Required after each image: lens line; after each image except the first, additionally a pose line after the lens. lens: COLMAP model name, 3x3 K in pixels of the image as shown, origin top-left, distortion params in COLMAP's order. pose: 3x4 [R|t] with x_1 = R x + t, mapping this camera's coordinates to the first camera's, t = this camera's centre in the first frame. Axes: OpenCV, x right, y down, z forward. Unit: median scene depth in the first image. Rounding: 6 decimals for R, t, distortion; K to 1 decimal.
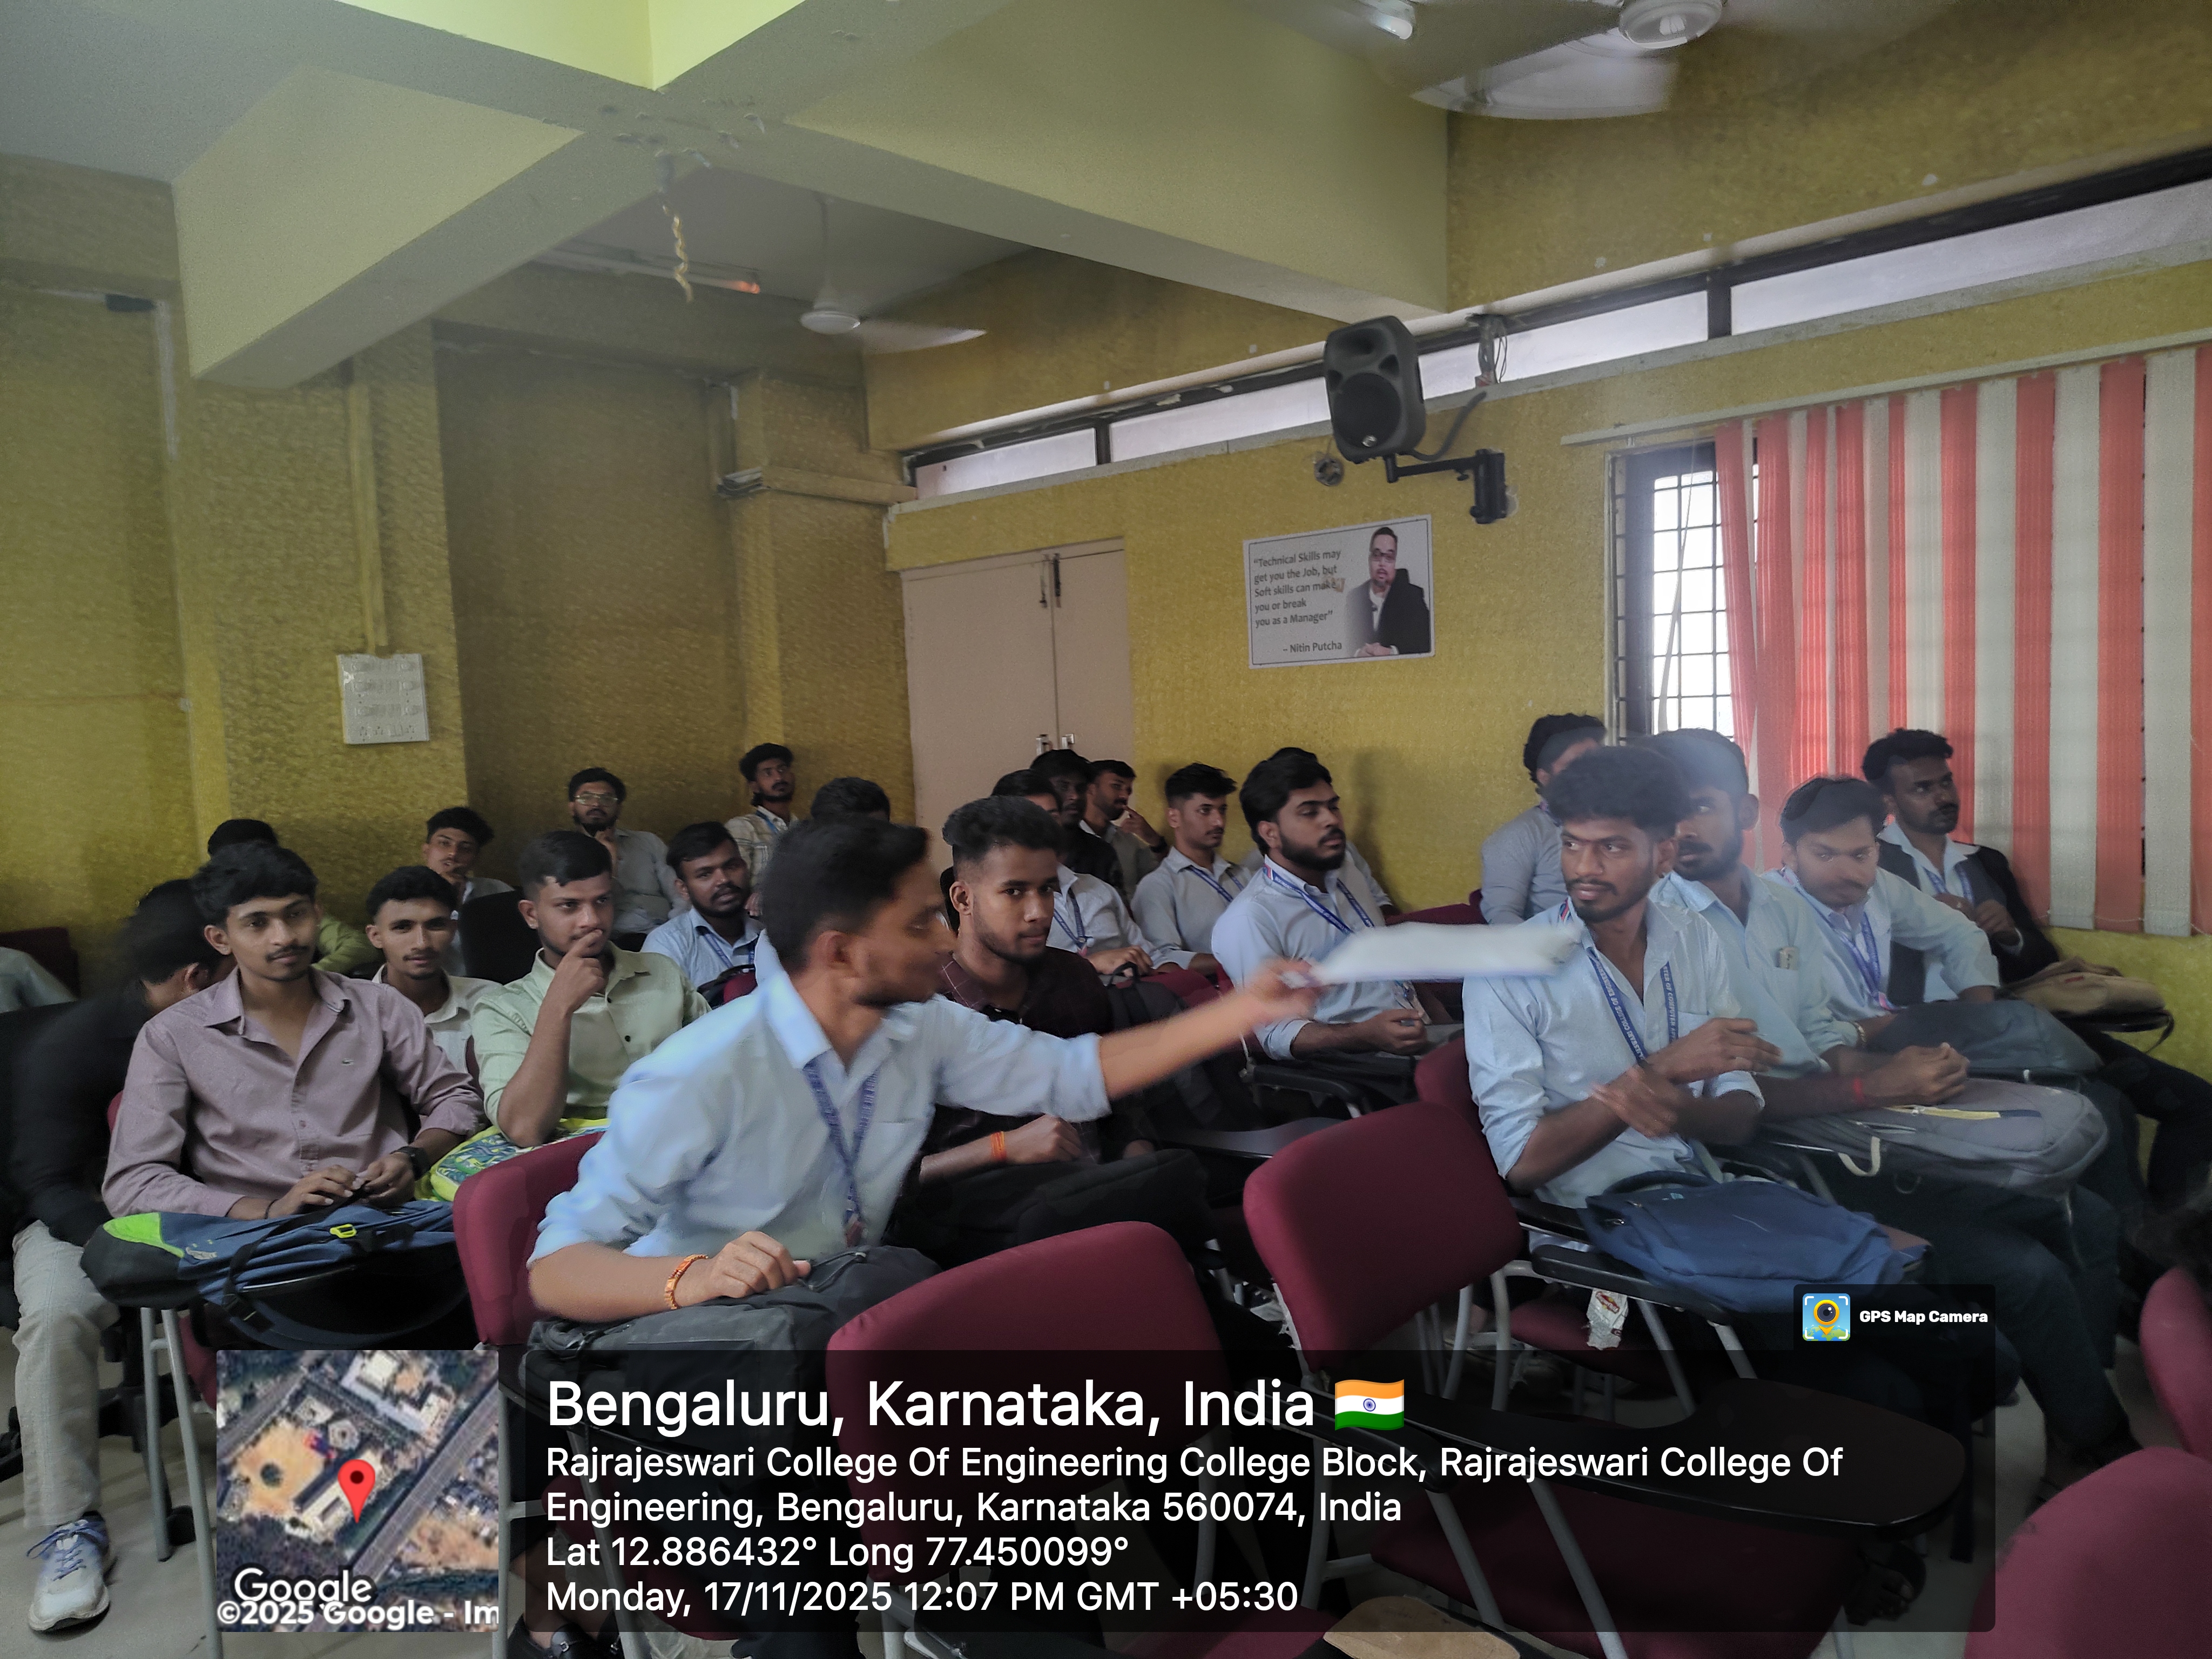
lens RADIAL K [[1538.2, 0, 1085.7], [0, 1538.2, 828.6], [0, 0, 1]] dist [0.042466, -0.043054]
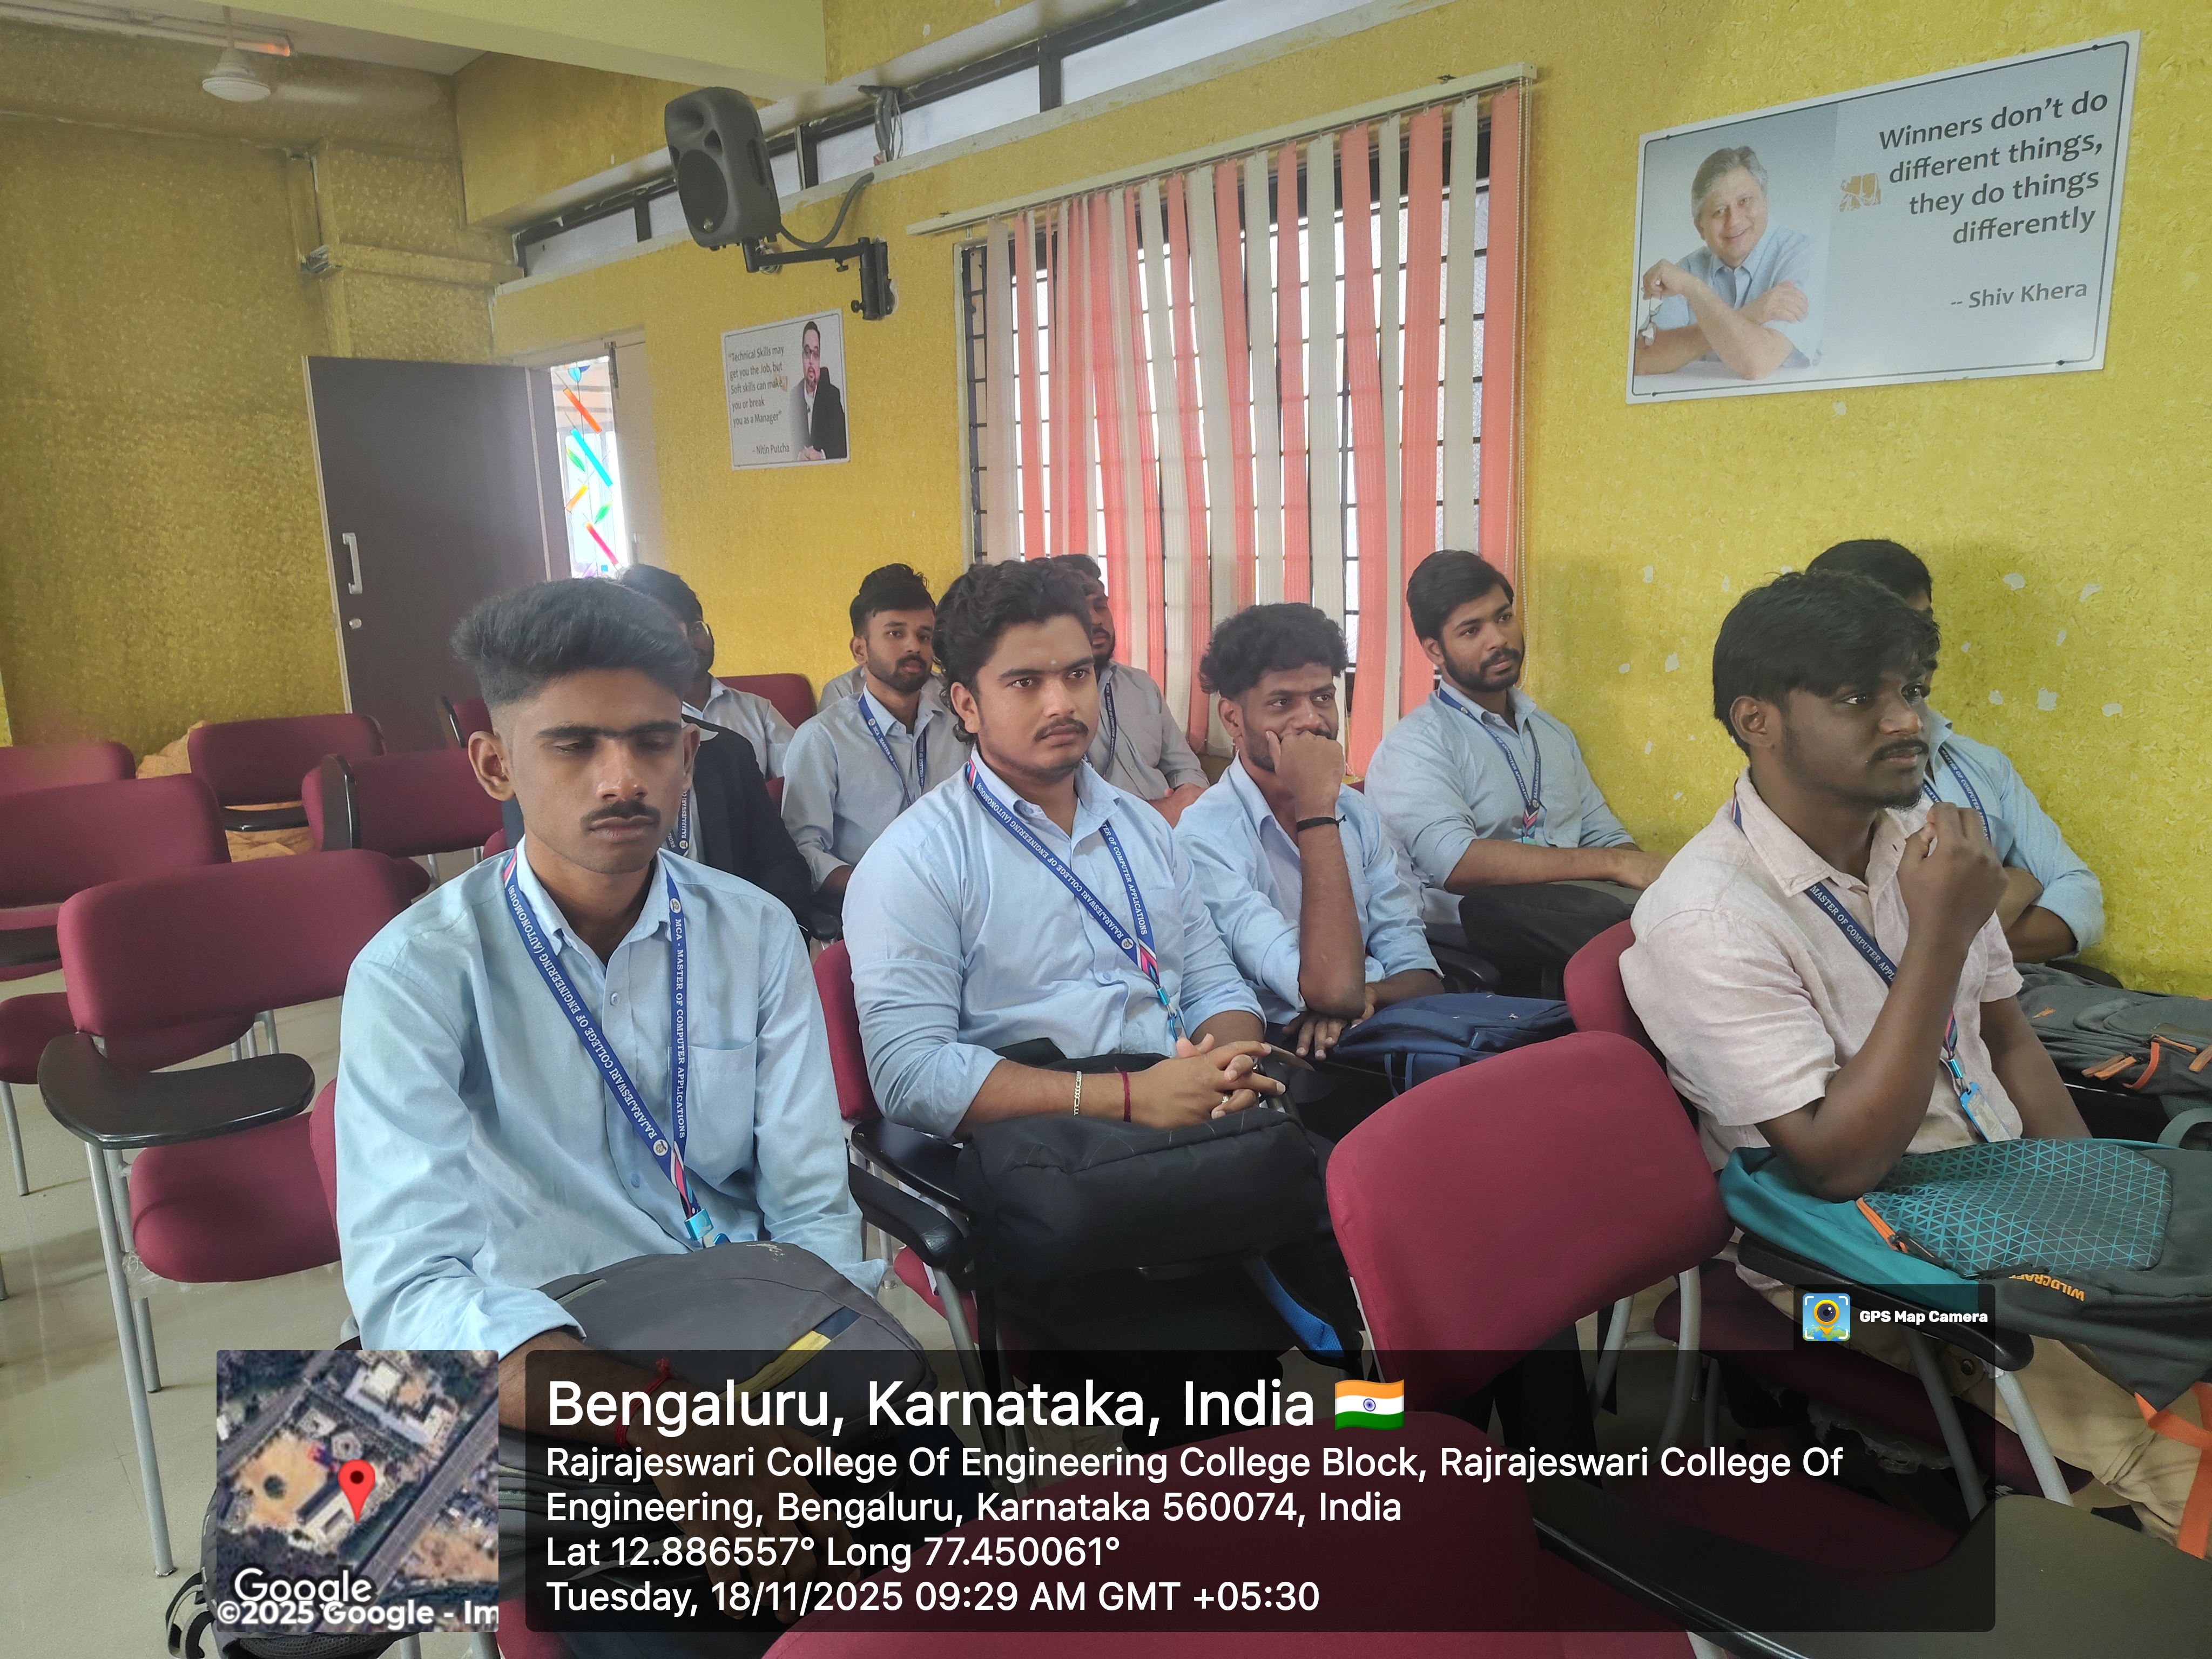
lens RADIAL K [[1538.2, 0, 1099.9], [0, 1538.2, 836.3], [0, 0, 1]] dist [0.042466, -0.043054]
pose [[0.997088, 0.035599, -0.067438, 0.418719], [-0.025962, 0.989989, 0.138735, -0.016791], [0.071702, -0.136581, 0.988031, 0.024131]]
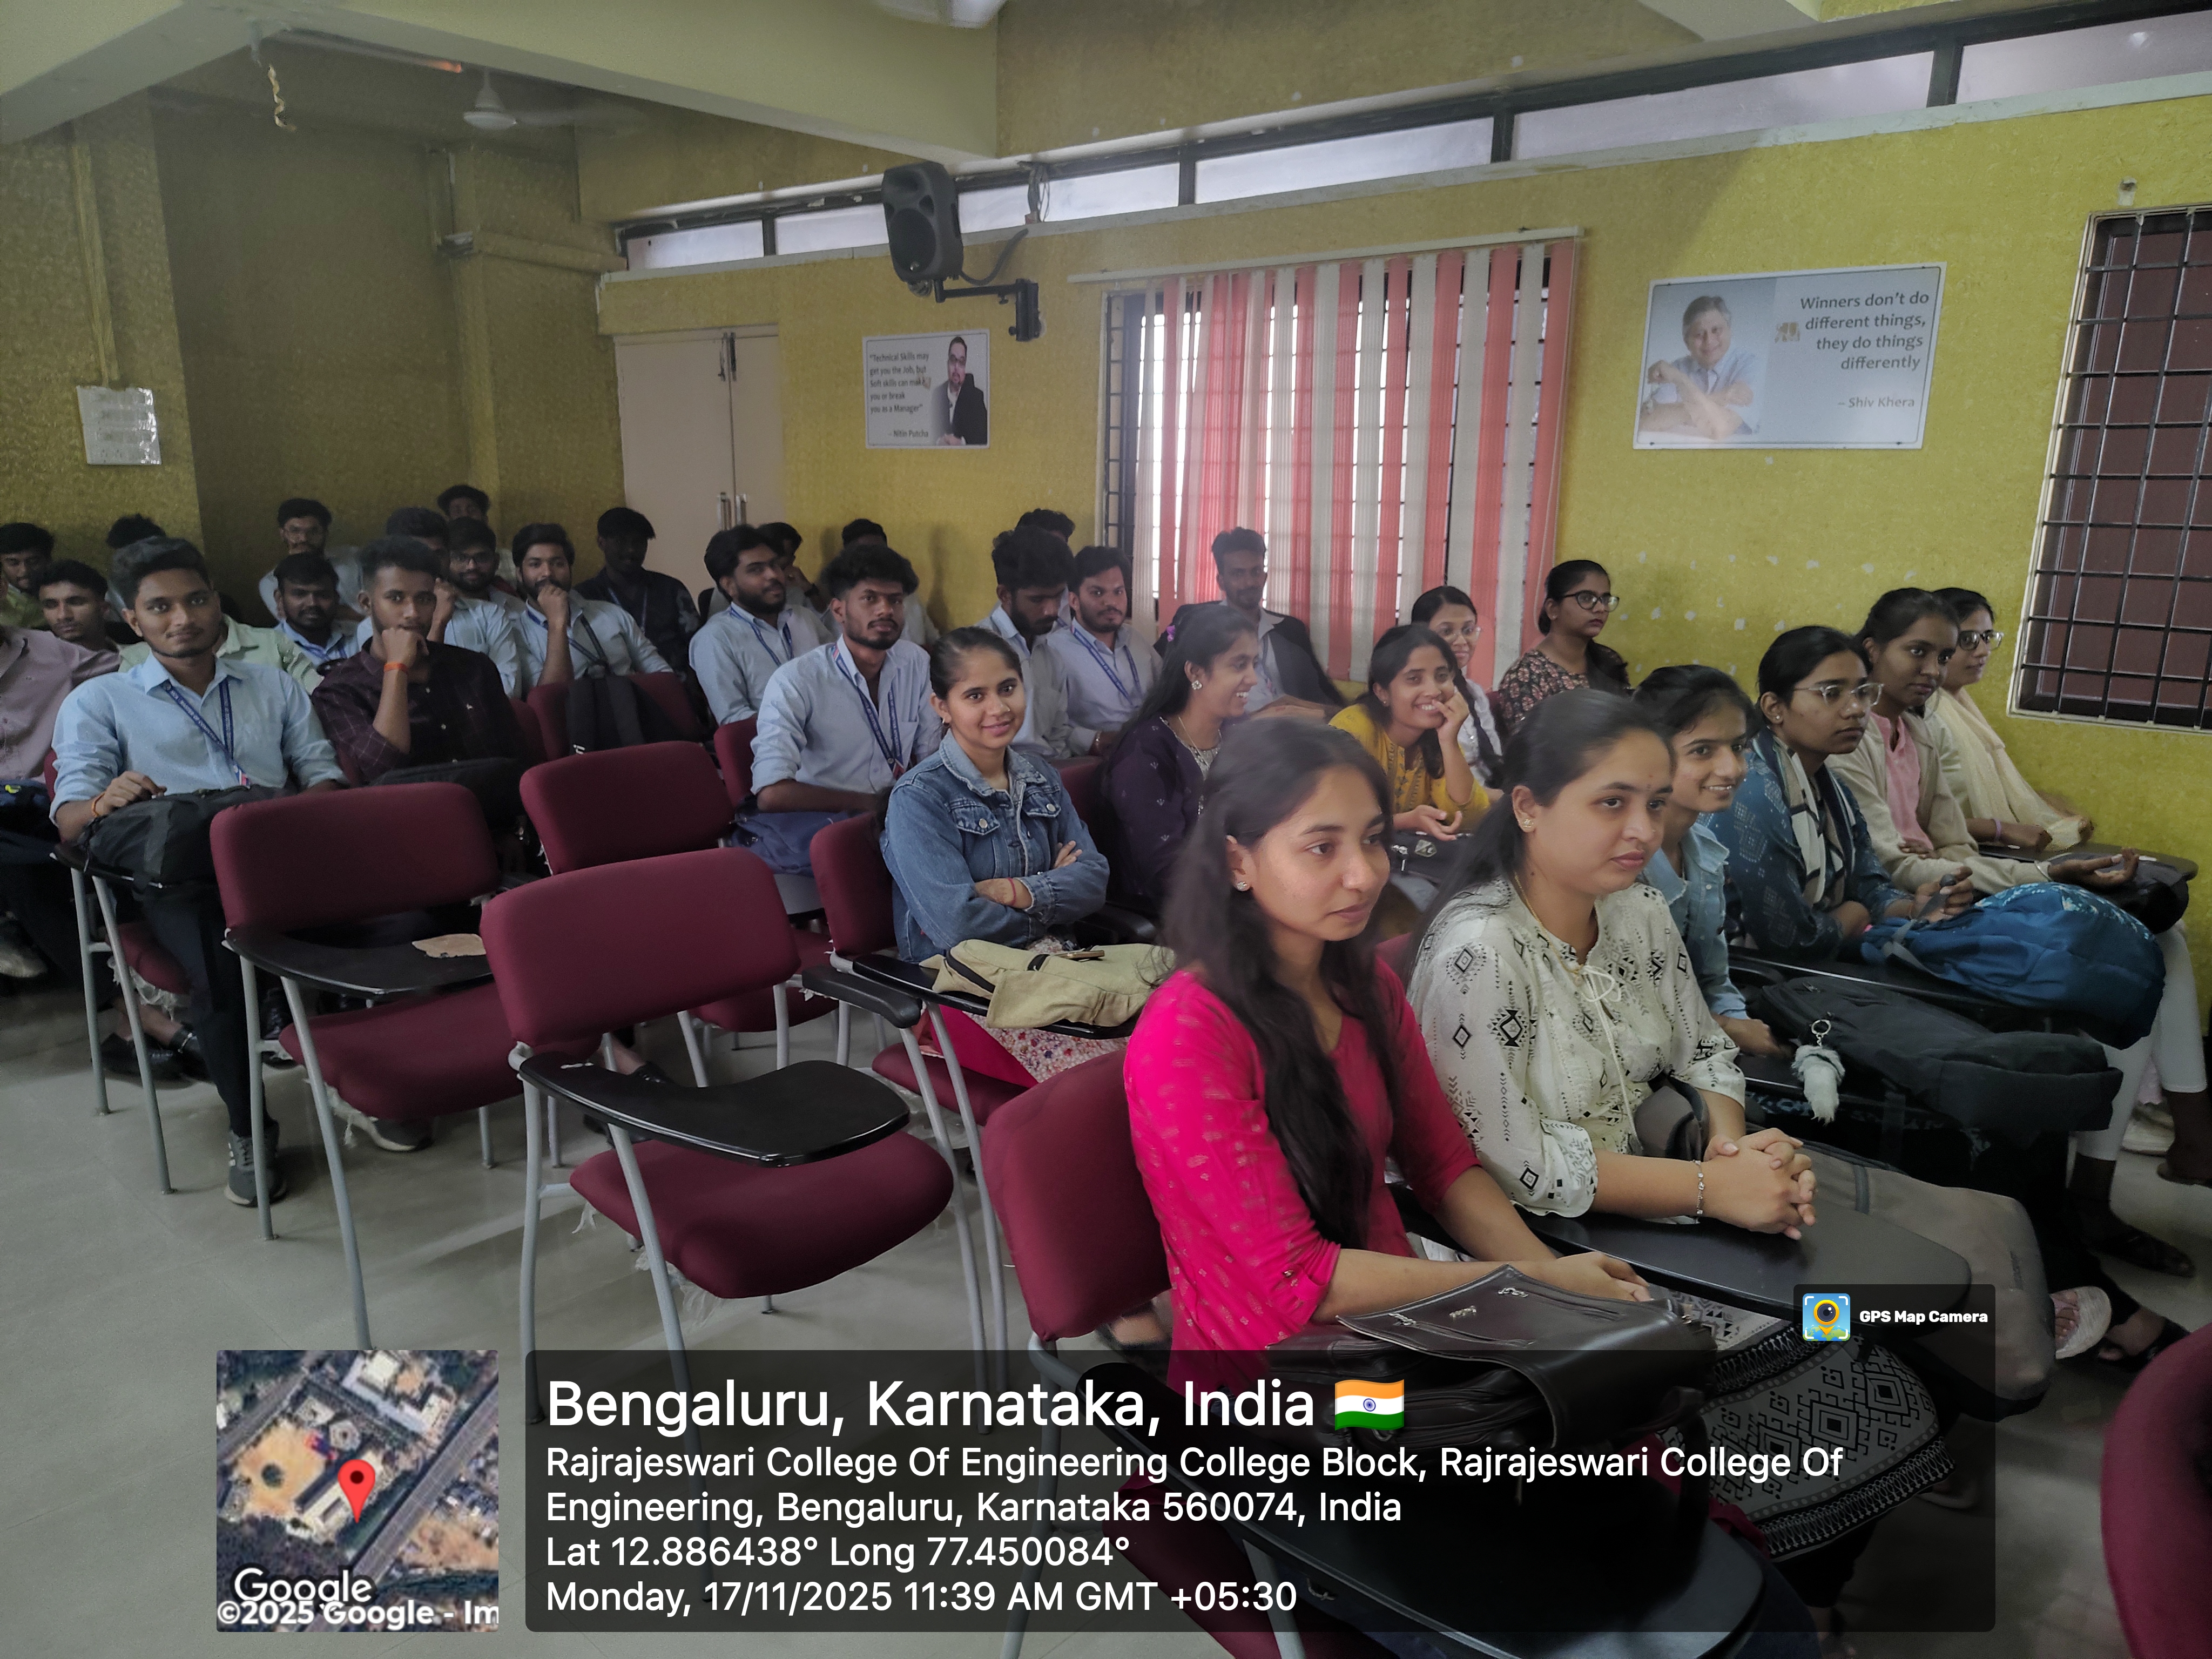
lens RADIAL K [[1538.2, 0, 1095.7], [0, 1538.2, 867.0], [0, 0, 1]] dist [0.042466, -0.043054]
pose [[0.996720, 0.044686, 0.067472, 0.223046], [-0.055813, 0.983293, 0.173262, -0.000434], [-0.058603, -0.176460, 0.982562, -0.264433]]
